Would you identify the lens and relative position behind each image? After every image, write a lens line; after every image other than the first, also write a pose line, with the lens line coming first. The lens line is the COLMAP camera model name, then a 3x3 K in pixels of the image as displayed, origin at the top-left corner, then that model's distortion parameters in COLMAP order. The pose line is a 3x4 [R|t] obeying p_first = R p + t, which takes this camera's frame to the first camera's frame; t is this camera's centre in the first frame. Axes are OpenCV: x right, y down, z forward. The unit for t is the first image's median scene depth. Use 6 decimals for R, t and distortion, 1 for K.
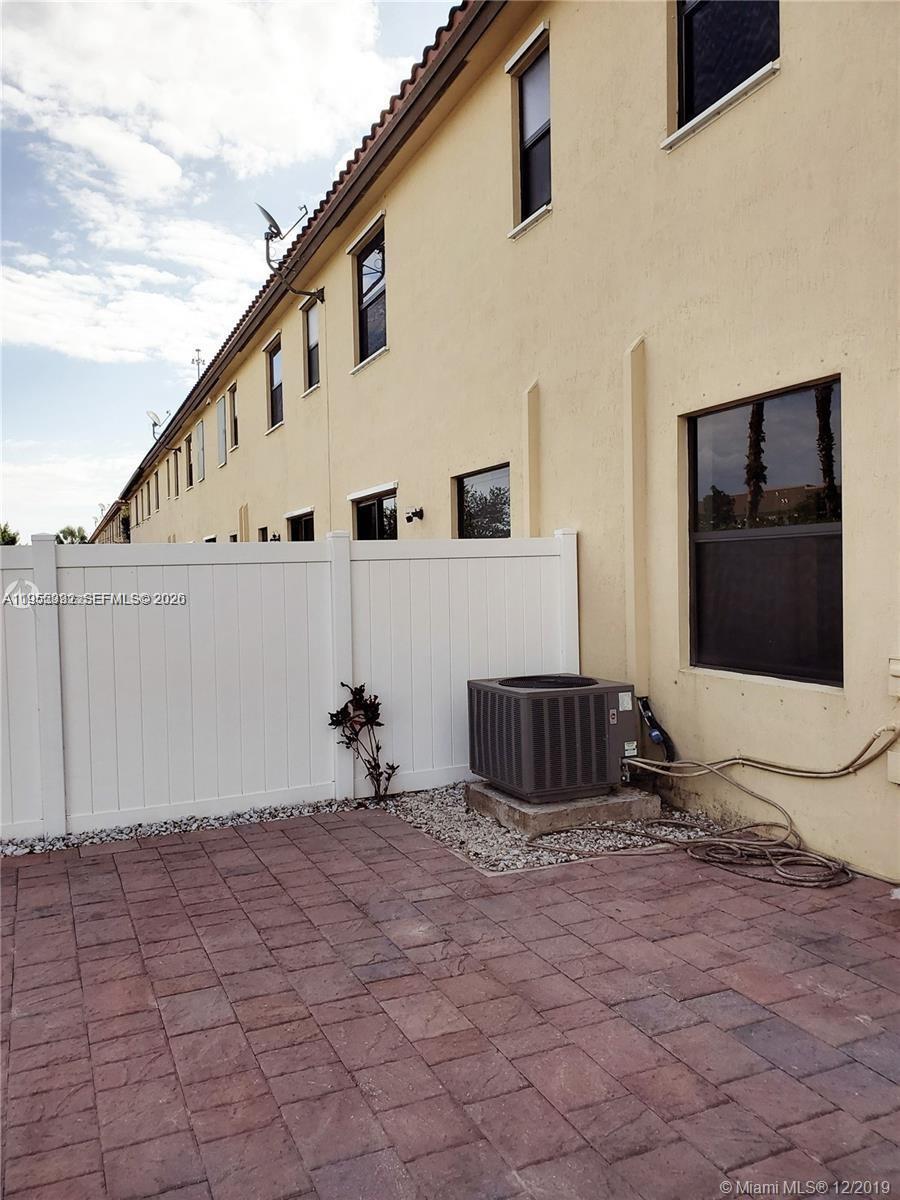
lens RADIAL K [[922.9, 0, 450.0], [0, 922.9, 600.0], [0, 0, 1]] dist [-0.000931, -0.000422]
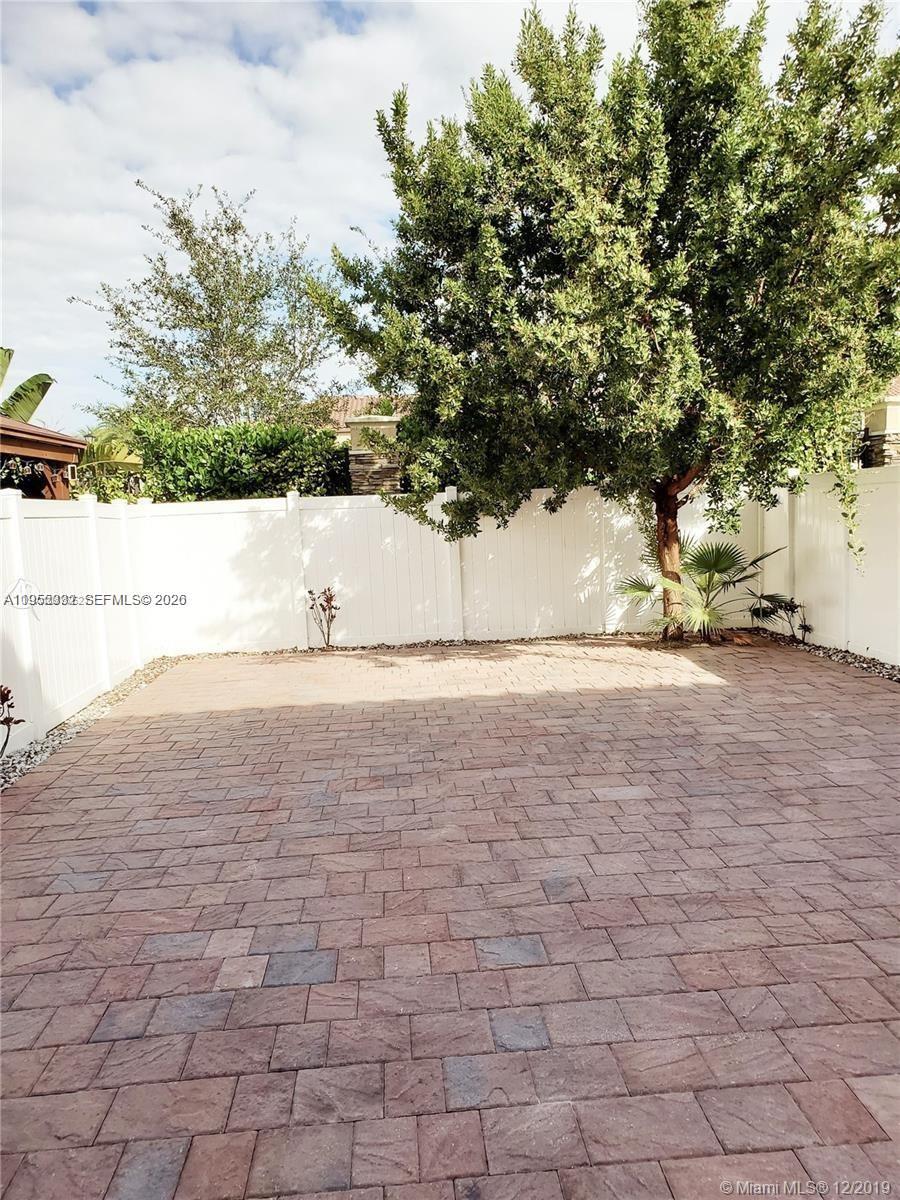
lens RADIAL K [[922.9, 0, 450.0], [0, 922.9, 600.0], [0, 0, 1]] dist [-0.000931, -0.000422]
pose [[-0.323471, 0.138042, -0.936115, 0.798817], [0.020652, 0.990096, 0.138865, -0.054517], [0.946013, 0.025586, -0.323118, 0.969026]]
